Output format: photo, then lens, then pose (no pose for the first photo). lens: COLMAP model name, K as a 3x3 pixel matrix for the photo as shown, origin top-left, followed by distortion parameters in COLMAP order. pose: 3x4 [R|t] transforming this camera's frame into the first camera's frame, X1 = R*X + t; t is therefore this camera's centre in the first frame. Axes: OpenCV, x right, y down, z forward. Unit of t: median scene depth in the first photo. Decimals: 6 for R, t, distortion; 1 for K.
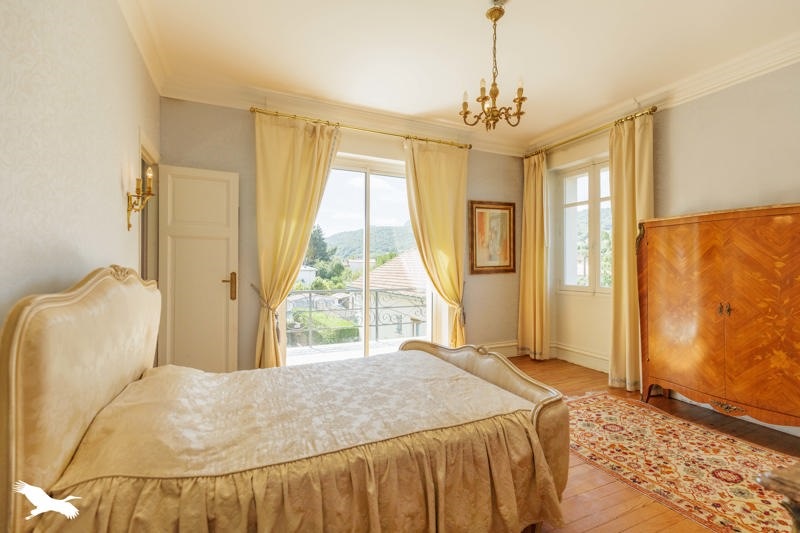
lens RADIAL K [[358.4, 0, 400.0], [0, 358.4, 266.5], [0, 0, 1]] dist [0.000270, 0.000094]
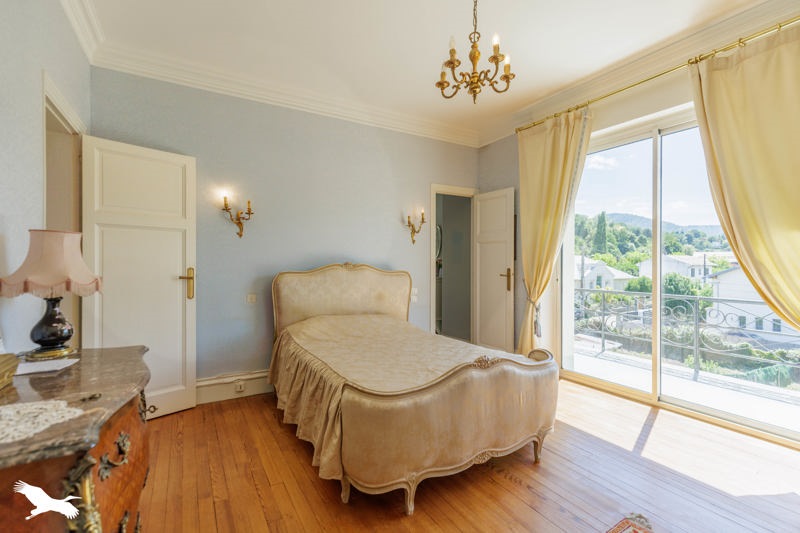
lens RADIAL K [[358.4, 0, 400.0], [0, 358.4, 266.5], [0, 0, 1]] dist [0.000270, 0.000094]
pose [[0.139940, 0.004924, -0.990148, 0.695897], [0.010011, 0.999929, 0.006388, -0.001793], [0.990109, -0.010806, 0.139880, 0.445191]]
